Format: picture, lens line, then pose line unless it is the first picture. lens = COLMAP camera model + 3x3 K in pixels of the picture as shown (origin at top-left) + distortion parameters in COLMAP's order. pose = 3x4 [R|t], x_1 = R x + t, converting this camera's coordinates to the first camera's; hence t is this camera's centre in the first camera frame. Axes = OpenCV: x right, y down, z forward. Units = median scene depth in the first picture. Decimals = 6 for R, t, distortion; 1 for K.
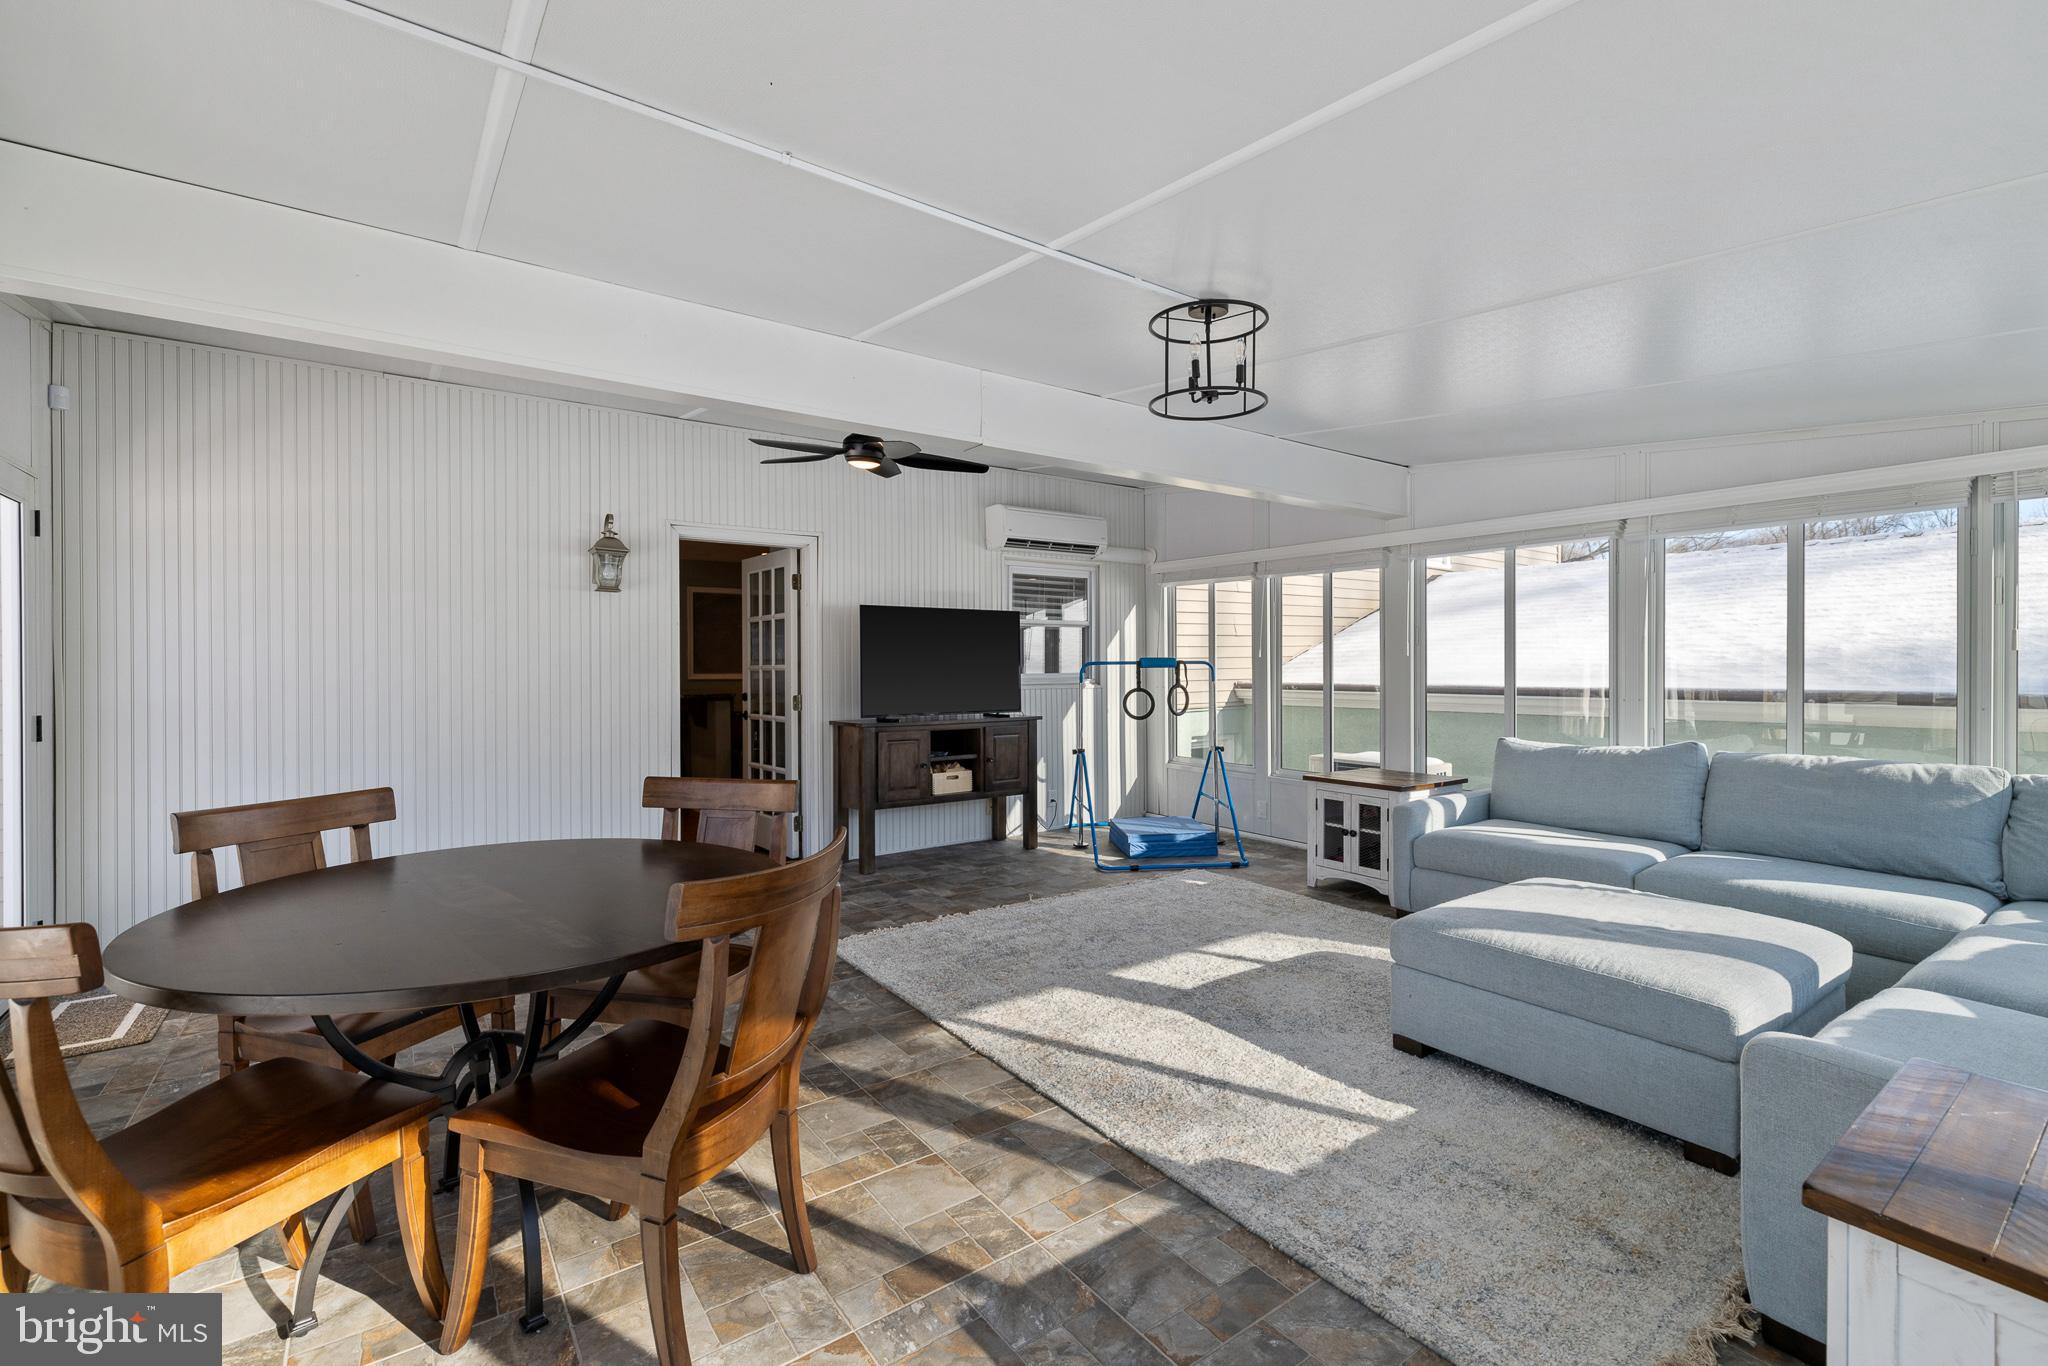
lens RADIAL K [[879.8, 0, 1021.4], [0, 879.8, 686.9], [0, 0, 1]] dist [-0.000488, -0.000192]
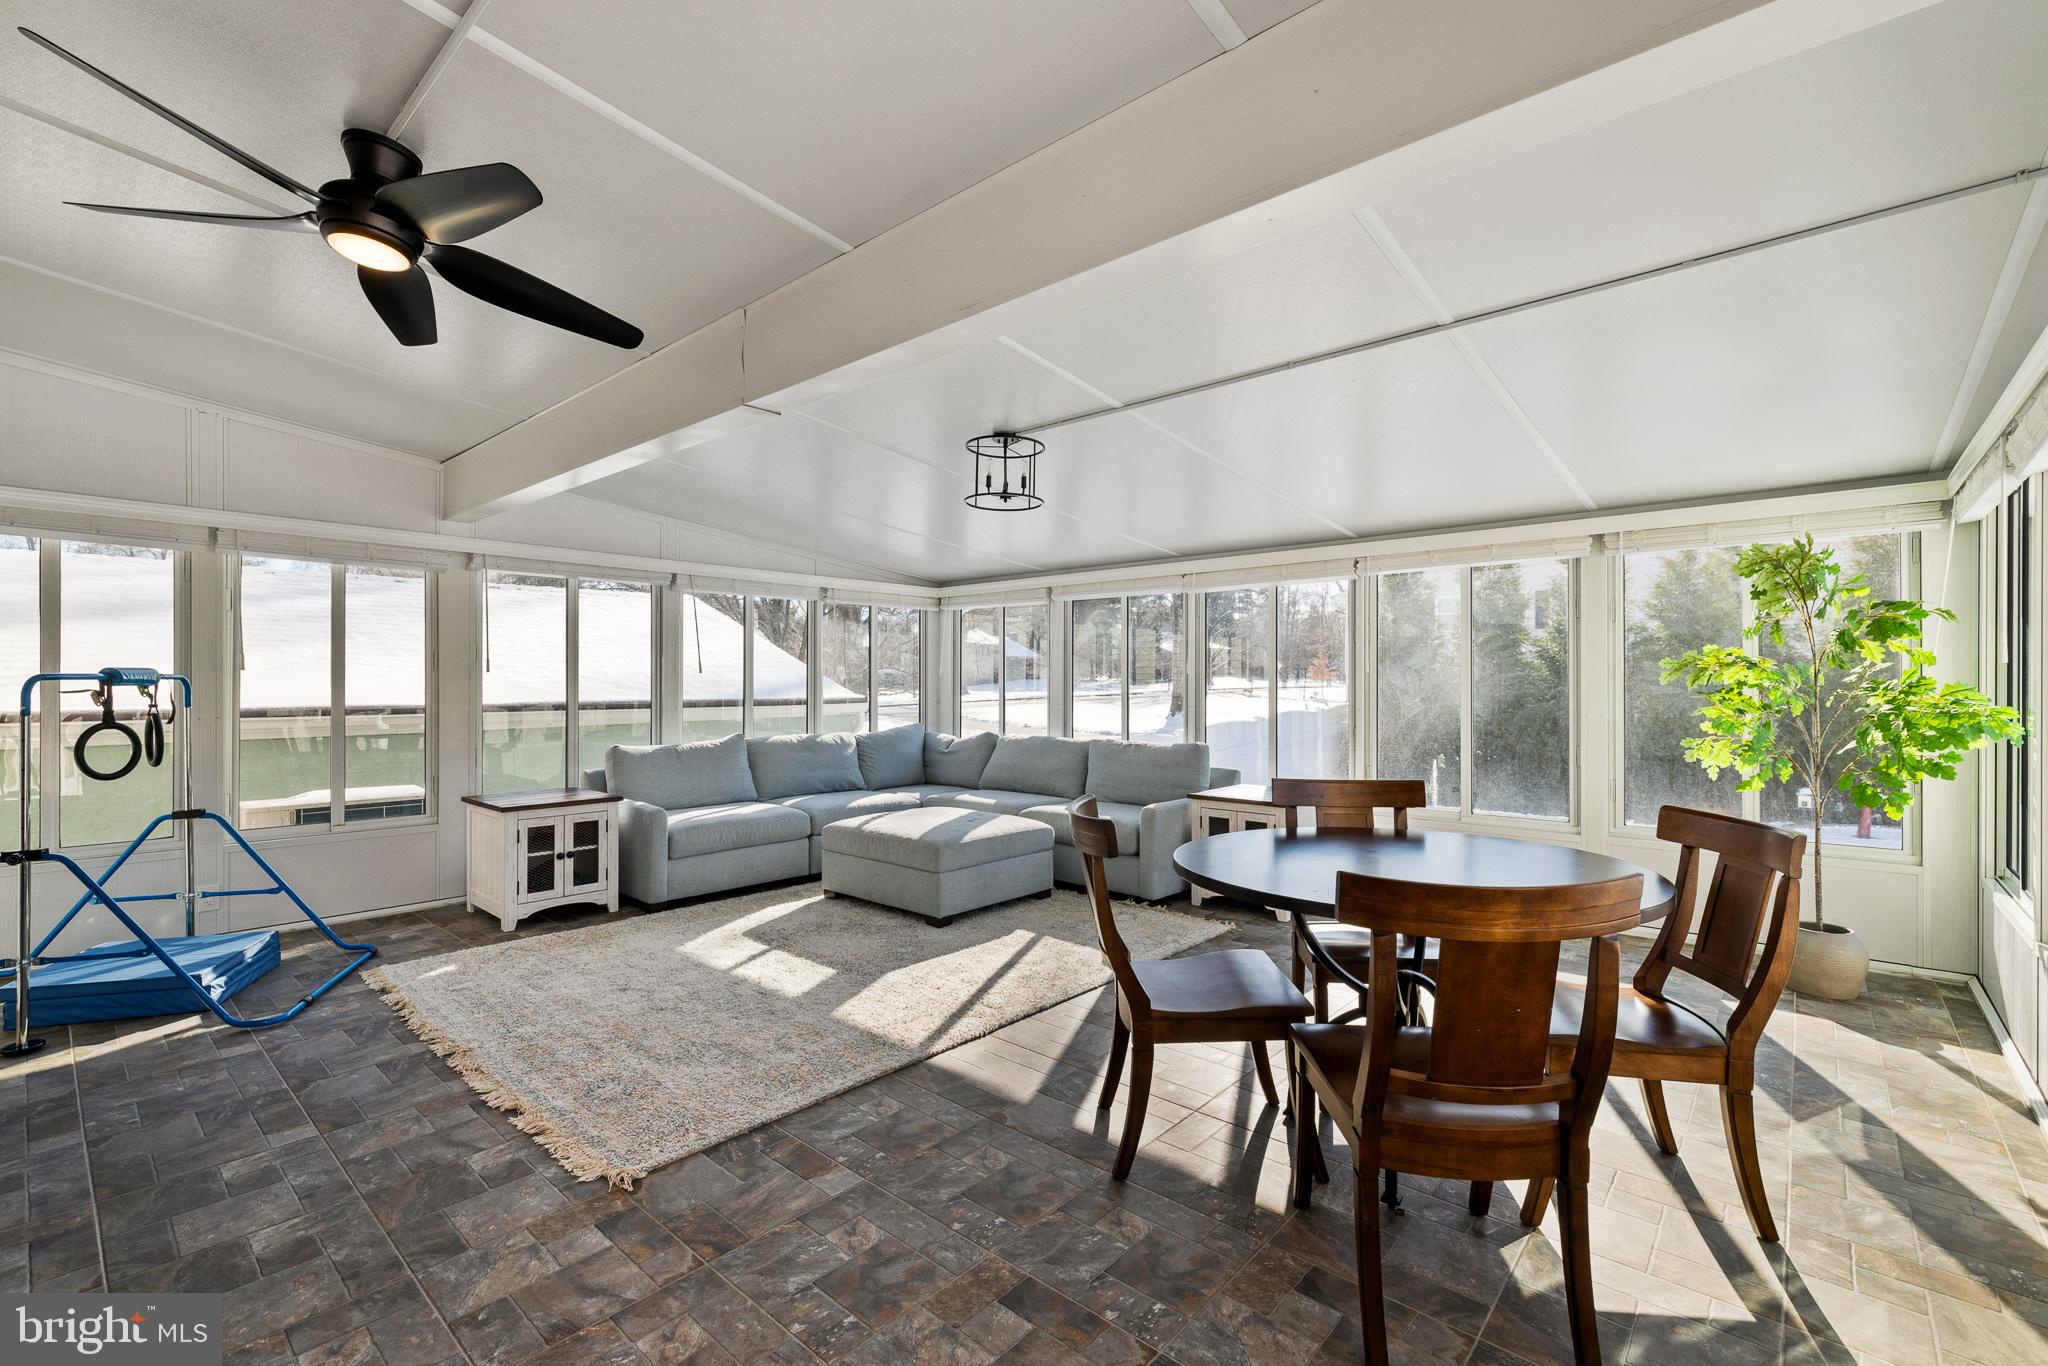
lens RADIAL K [[879.8, 0, 1021.4], [0, 879.8, 686.9], [0, 0, 1]] dist [-0.000488, -0.000192]
pose [[-0.214037, -0.002858, 0.976821, -0.698821], [0.024583, 0.999663, 0.008311, -0.015389], [-0.976516, 0.025792, -0.213894, 0.734567]]
